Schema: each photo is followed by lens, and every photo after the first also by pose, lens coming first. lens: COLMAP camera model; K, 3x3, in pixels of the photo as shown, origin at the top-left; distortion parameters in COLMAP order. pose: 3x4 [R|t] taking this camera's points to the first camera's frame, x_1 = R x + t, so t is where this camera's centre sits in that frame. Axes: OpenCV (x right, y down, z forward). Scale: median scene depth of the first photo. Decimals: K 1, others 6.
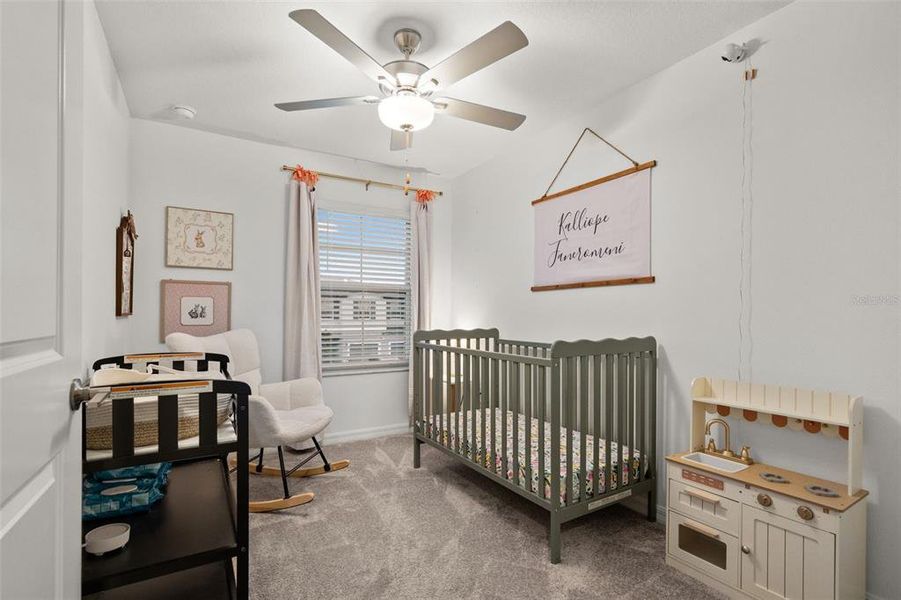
lens RADIAL K [[419.6, 0, 443.9], [0, 419.6, 304.8], [0, 0, 1]] dist [0.000188, -0.000056]
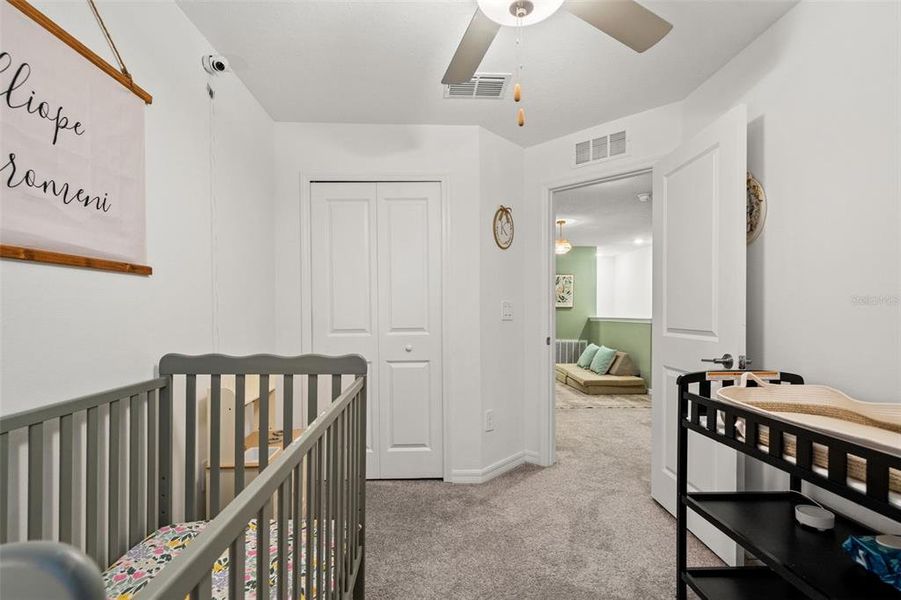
lens RADIAL K [[419.6, 0, 443.9], [0, 419.6, 304.8], [0, 0, 1]] dist [0.000188, -0.000056]
pose [[-0.870149, 0.000953, 0.492788, -0.234227], [-0.016703, 0.999367, -0.031425, 0.006654], [-0.492506, -0.035575, -0.869582, 1.289136]]
